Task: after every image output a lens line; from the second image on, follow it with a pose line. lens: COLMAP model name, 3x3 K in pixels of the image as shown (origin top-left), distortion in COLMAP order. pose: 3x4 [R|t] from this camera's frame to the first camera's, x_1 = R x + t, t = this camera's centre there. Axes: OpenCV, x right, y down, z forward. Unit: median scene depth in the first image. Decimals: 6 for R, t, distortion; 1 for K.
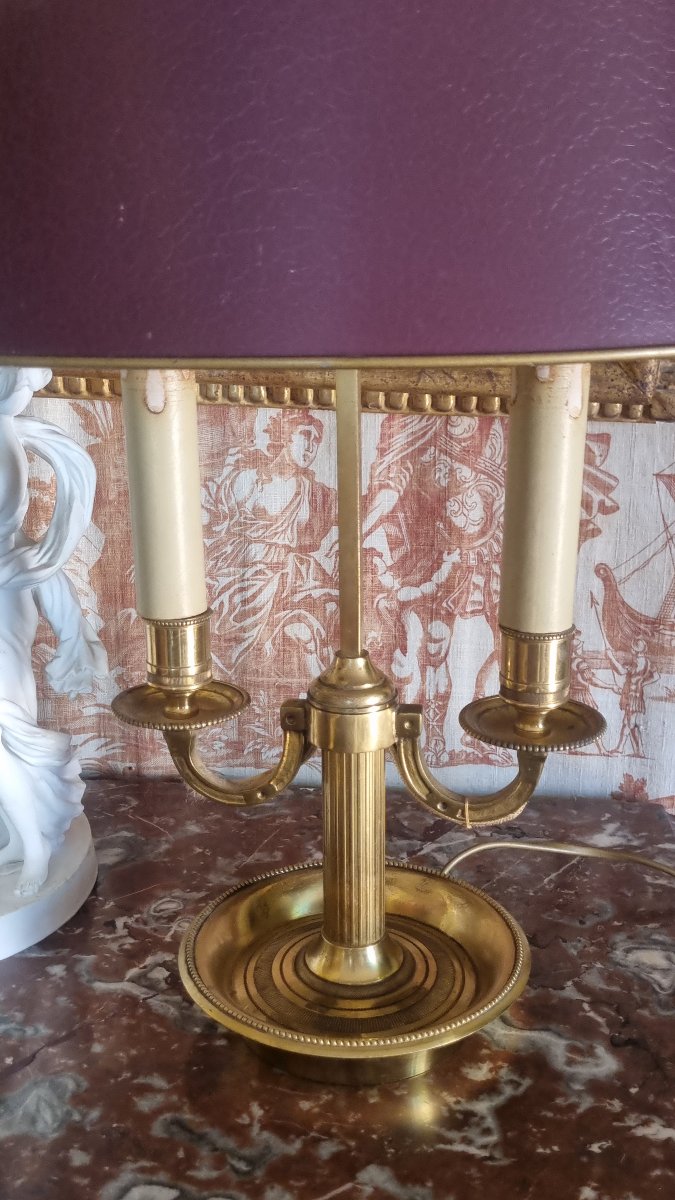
lens RADIAL K [[980.8, 0, 341.7], [0, 980.8, 576.6], [0, 0, 1]] dist [0.010837, -0.000204]
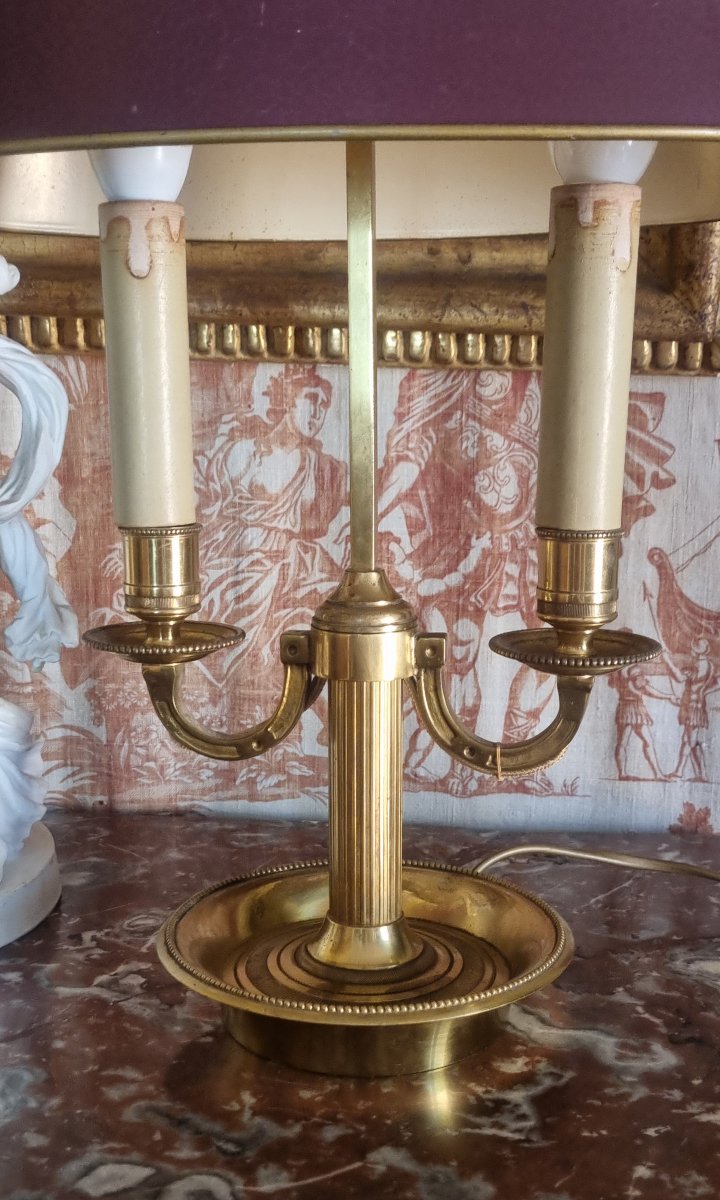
lens RADIAL K [[1156.9, 0, 357.8], [0, 1156.9, 662.6], [0, 0, 1]] dist [0.006613, 0.007546]
pose [[0.999973, 0.005554, 0.004781, 0.000236], [-0.005308, 0.998732, -0.050070, 0.147170], [-0.005053, 0.050043, 0.998734, -0.003780]]
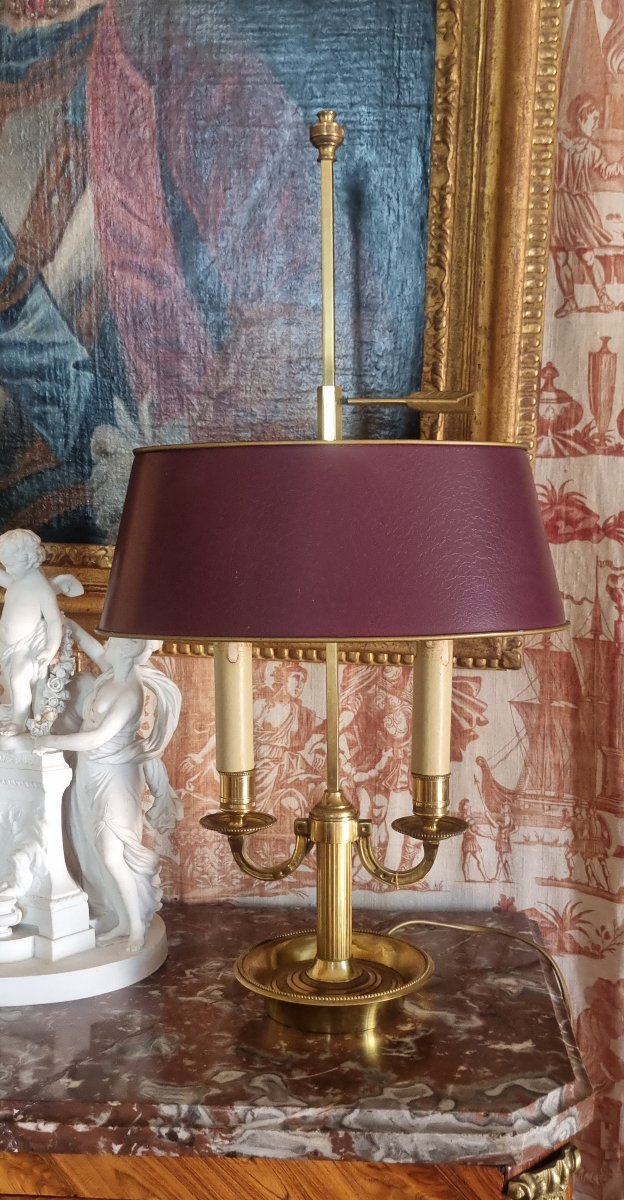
lens RADIAL K [[900.2, 0, 333.0], [0, 900.2, 666.2], [0, 0, 1]] dist [0.011868, 0.001367]
pose [[0.998862, 0.001919, 0.047652, -0.050345], [0.006064, 0.985968, -0.166824, 0.091242], [-0.047304, 0.166923, 0.984835, -0.502010]]
